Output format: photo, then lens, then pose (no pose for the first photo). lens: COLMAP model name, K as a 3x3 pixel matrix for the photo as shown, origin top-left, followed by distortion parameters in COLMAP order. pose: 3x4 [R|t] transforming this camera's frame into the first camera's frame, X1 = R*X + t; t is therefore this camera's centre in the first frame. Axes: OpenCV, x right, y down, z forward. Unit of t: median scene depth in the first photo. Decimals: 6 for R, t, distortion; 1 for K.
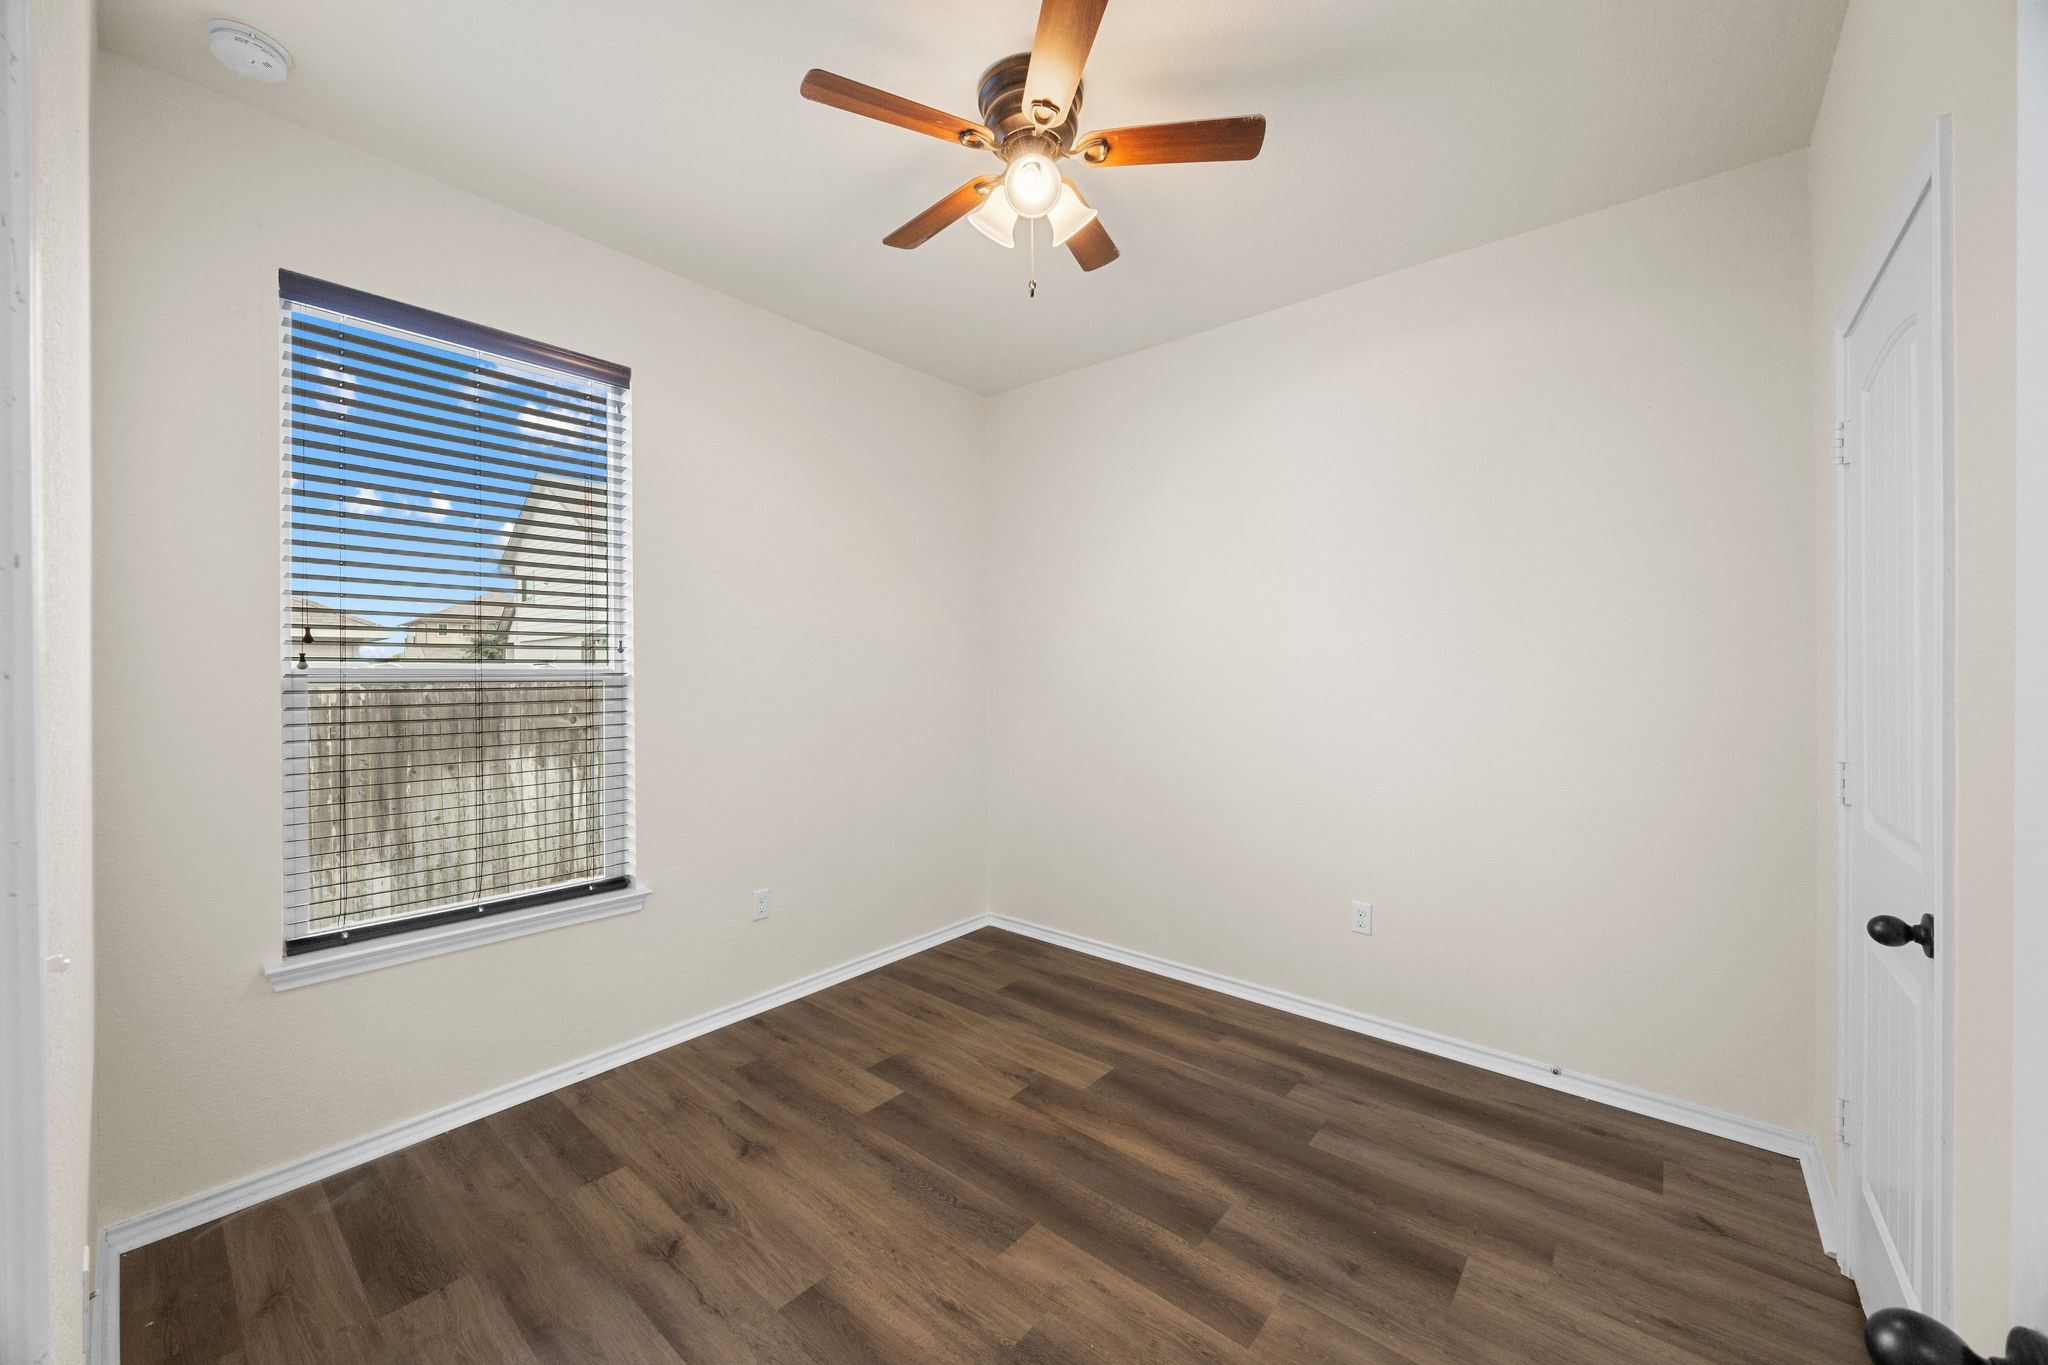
lens RADIAL K [[769.0, 0, 1023.6], [0, 769.0, 673.5], [0, 0, 1]] dist [-0.005512, 0.000303]
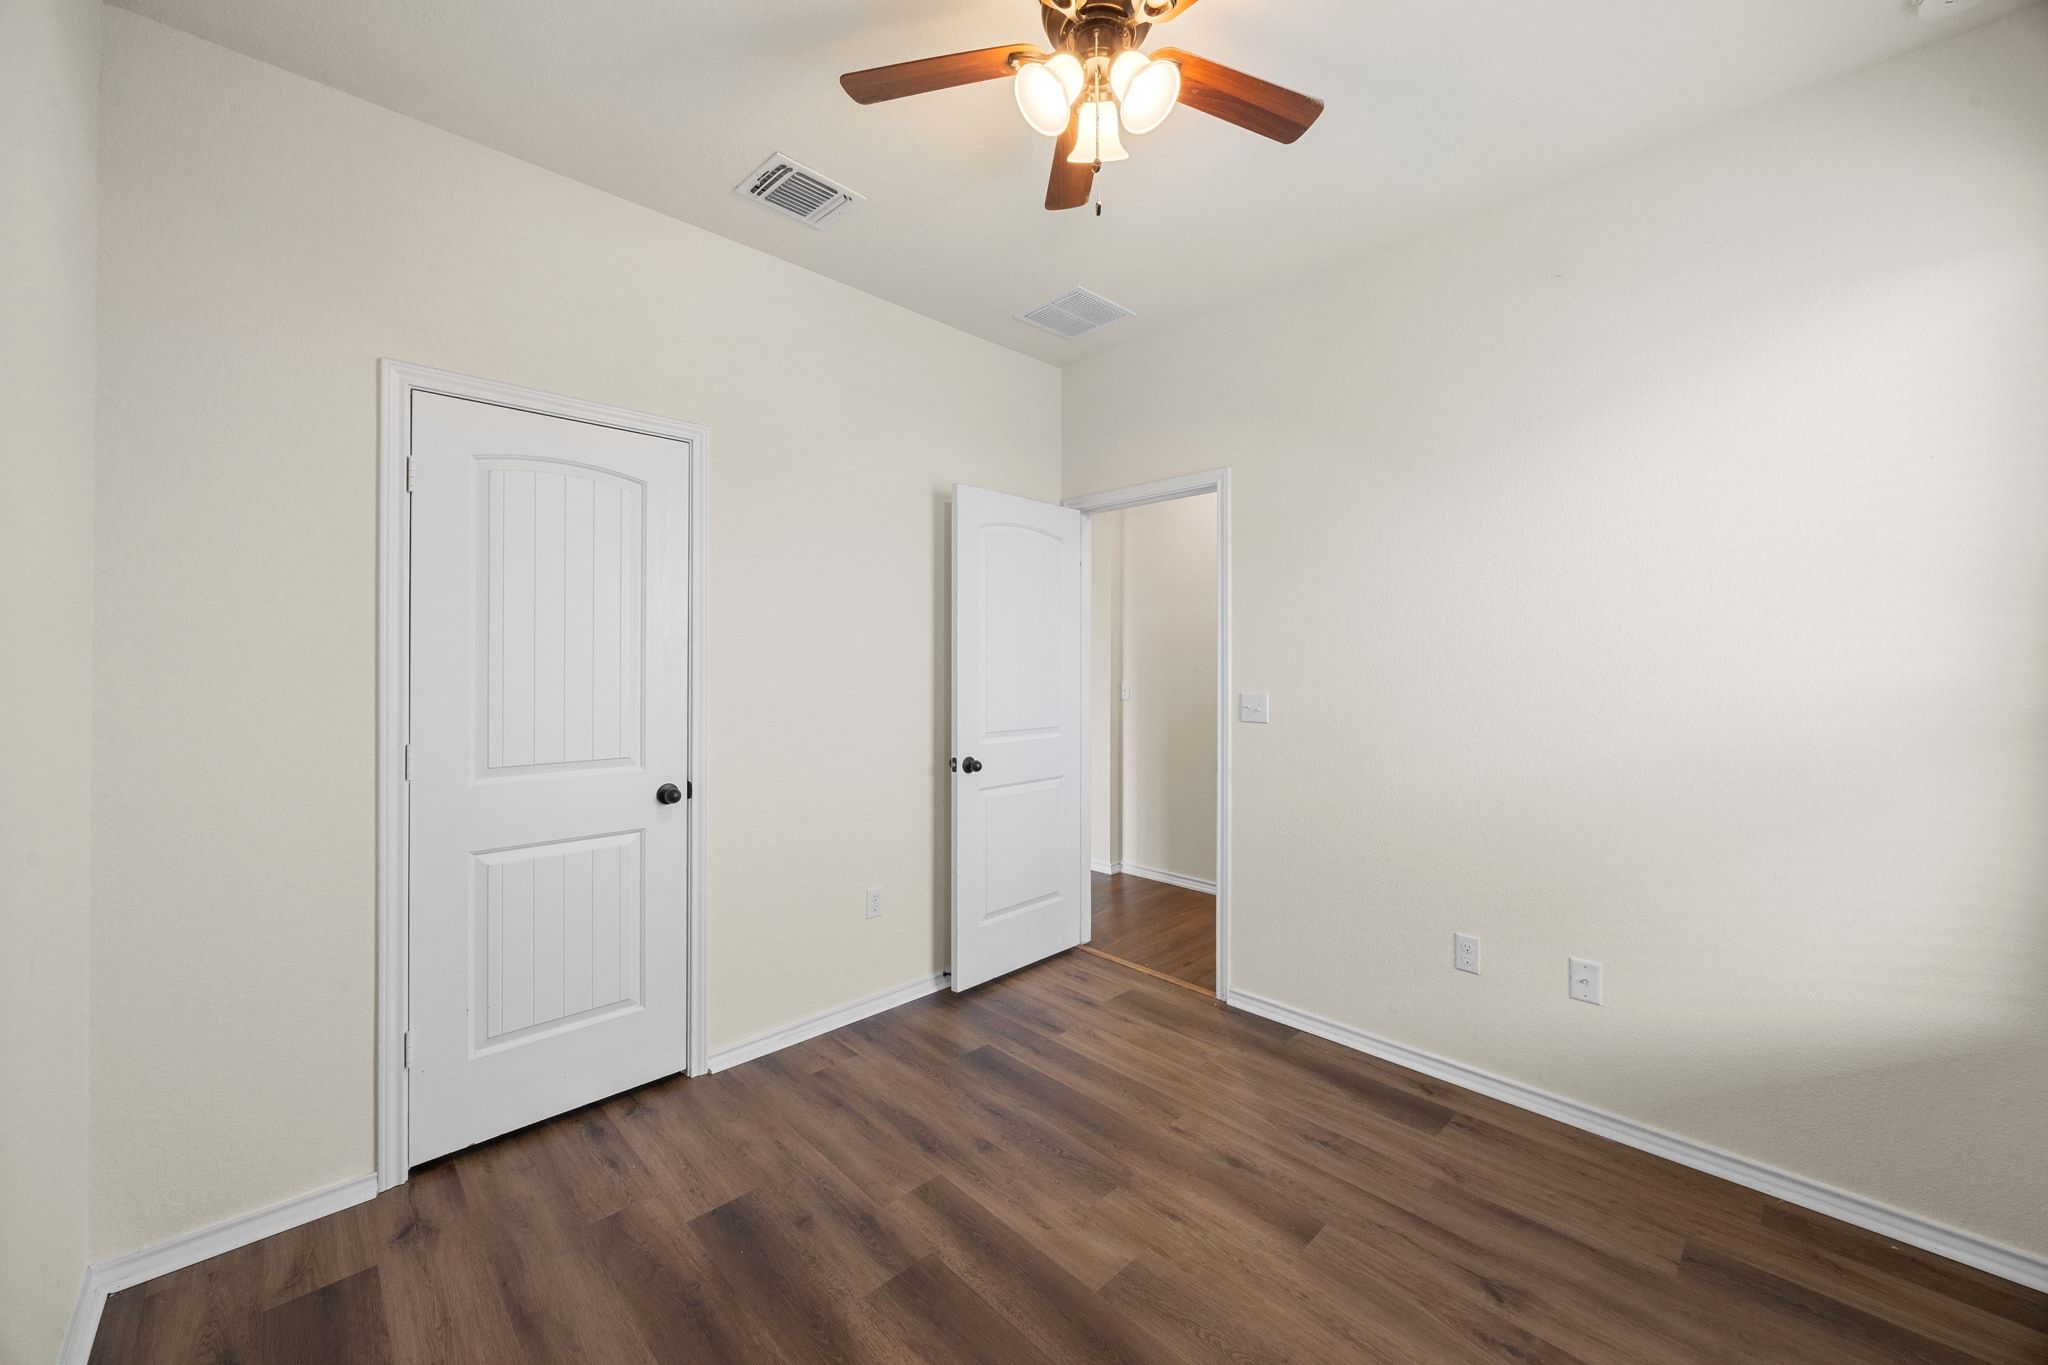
lens RADIAL K [[769.0, 0, 1024.4], [0, 769.0, 671.0], [0, 0, 1]] dist [-0.005512, 0.000303]
pose [[-0.994513, 0.001666, 0.104601, 0.005695], [0.002864, 0.999932, 0.011306, -0.007599], [-0.104575, 0.011544, -0.994450, 2.040006]]
